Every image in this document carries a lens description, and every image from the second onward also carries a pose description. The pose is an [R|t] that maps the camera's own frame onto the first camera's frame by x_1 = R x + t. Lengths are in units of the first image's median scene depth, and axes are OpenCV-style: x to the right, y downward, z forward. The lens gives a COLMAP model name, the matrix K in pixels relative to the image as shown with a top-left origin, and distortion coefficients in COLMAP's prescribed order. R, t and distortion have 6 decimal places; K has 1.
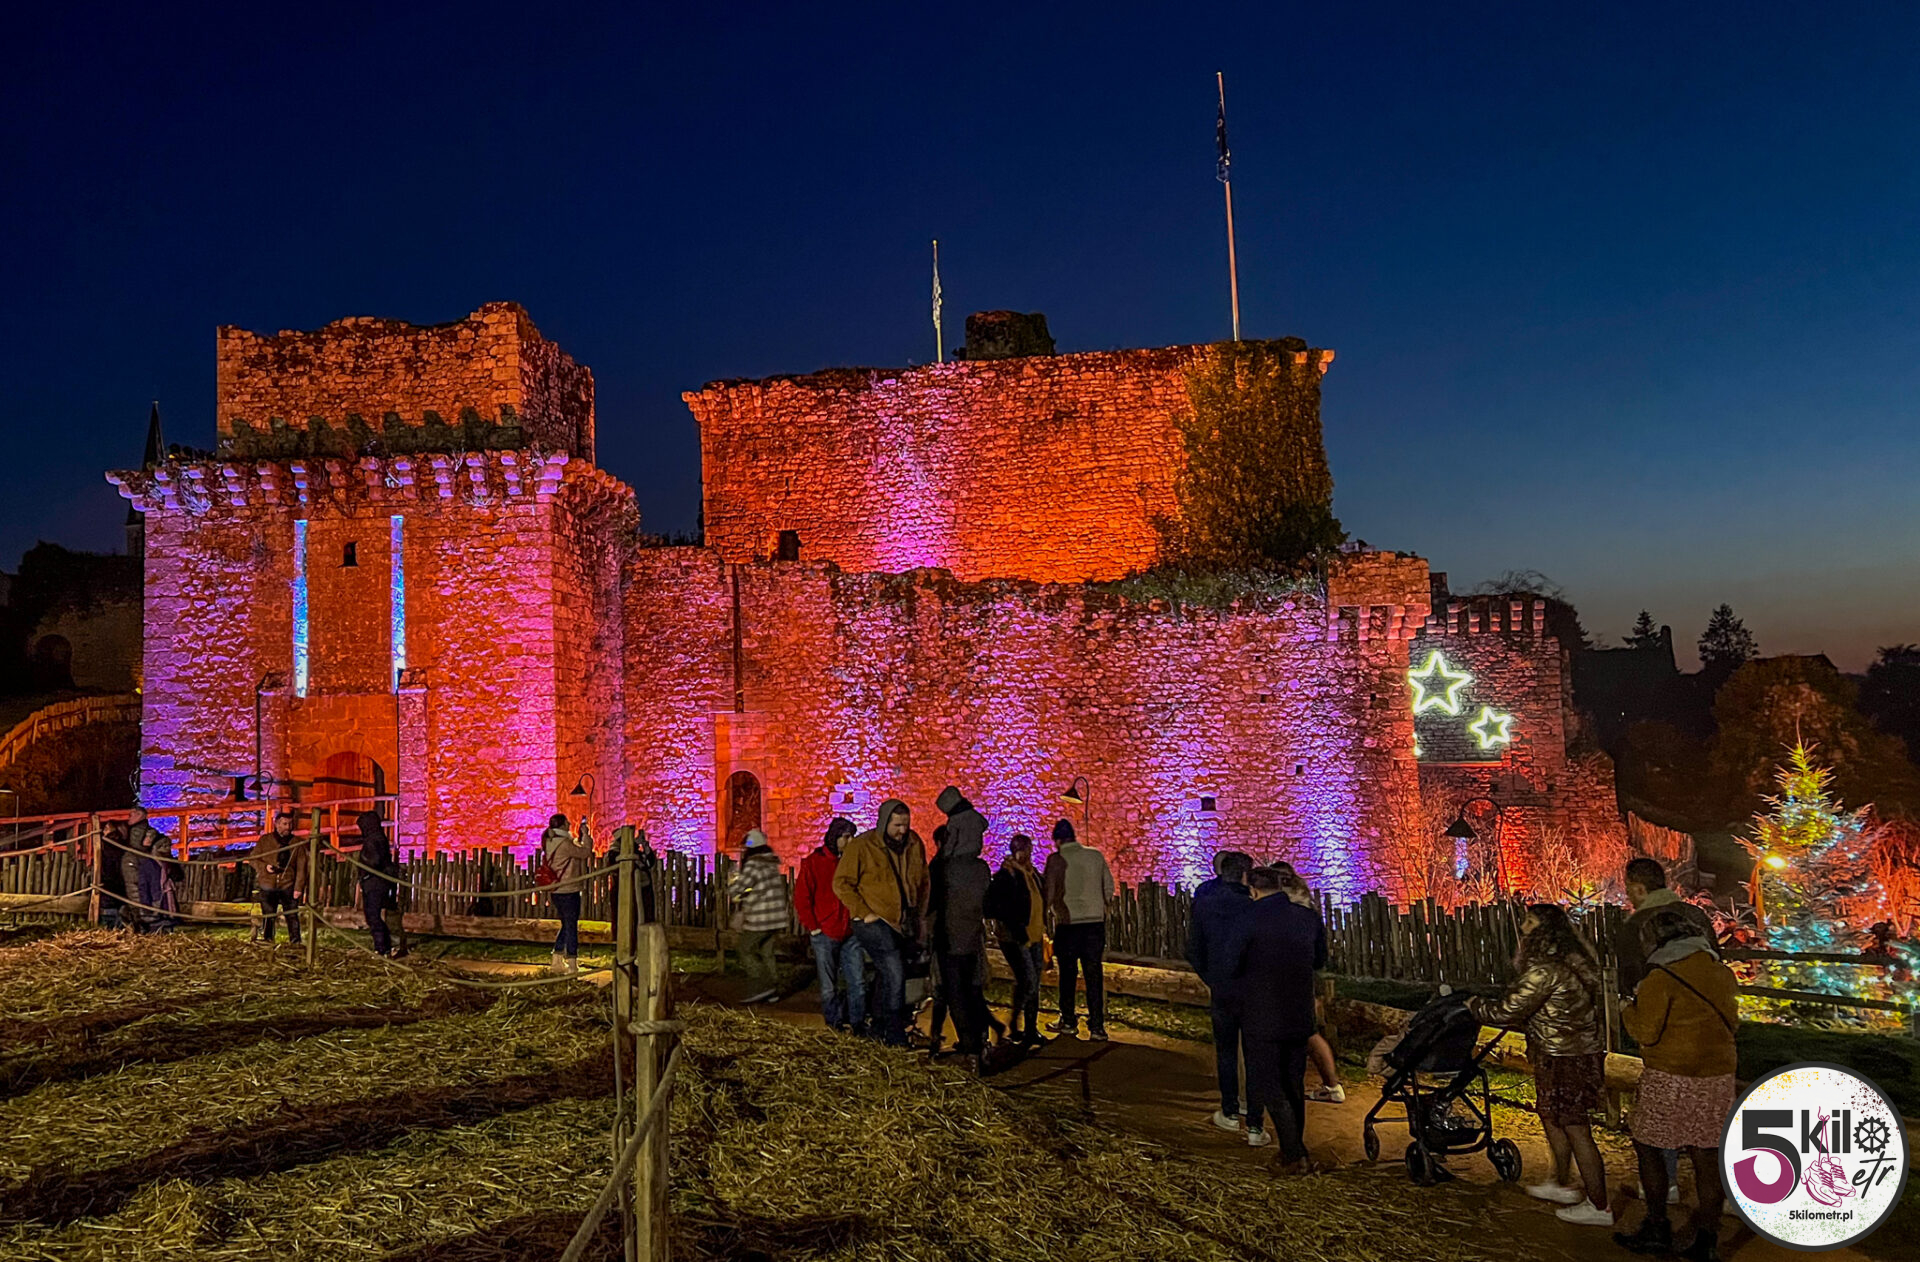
lens RADIAL K [[1556.9, 0, 861.0], [0, 1556.9, 604.7], [0, 0, 1]] dist [0.098845, -0.002768]
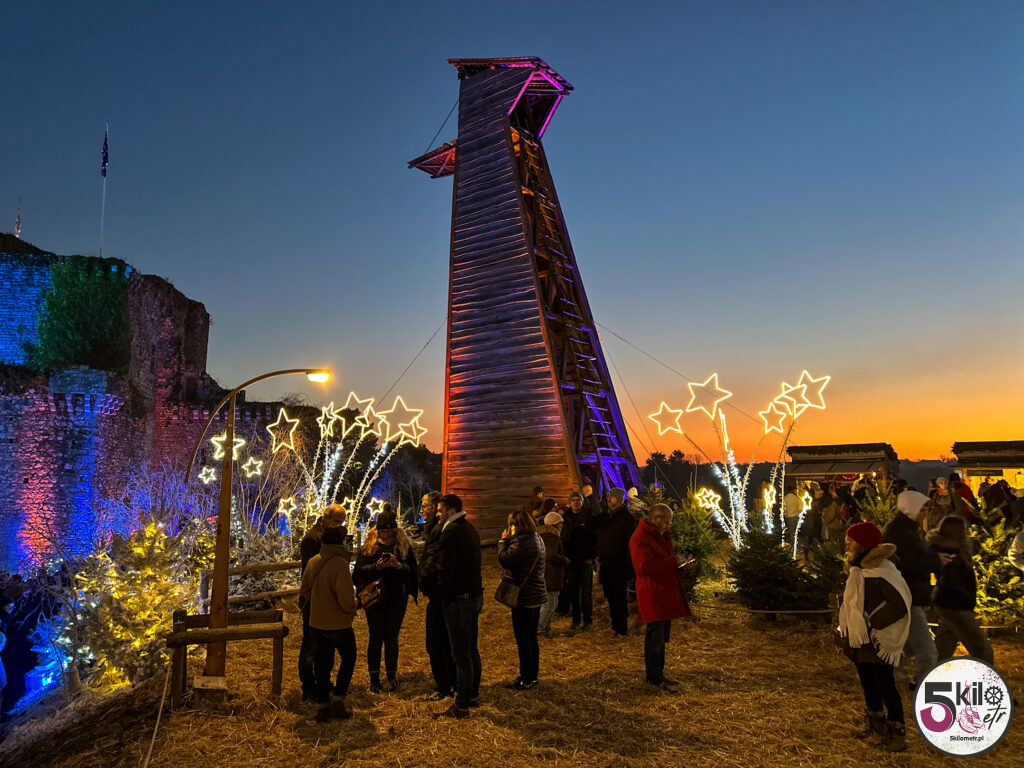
lens RADIAL K [[713.6, 0, 512.0], [0, 713.6, 384.0], [0, 0, 1]] dist [0.100848, -0.133781]
pose [[0.945893, 0.070410, 0.316748, 0.525578], [-0.052977, 0.996586, -0.063327, 0.016155], [-0.320126, 0.043121, 0.946393, 0.012377]]
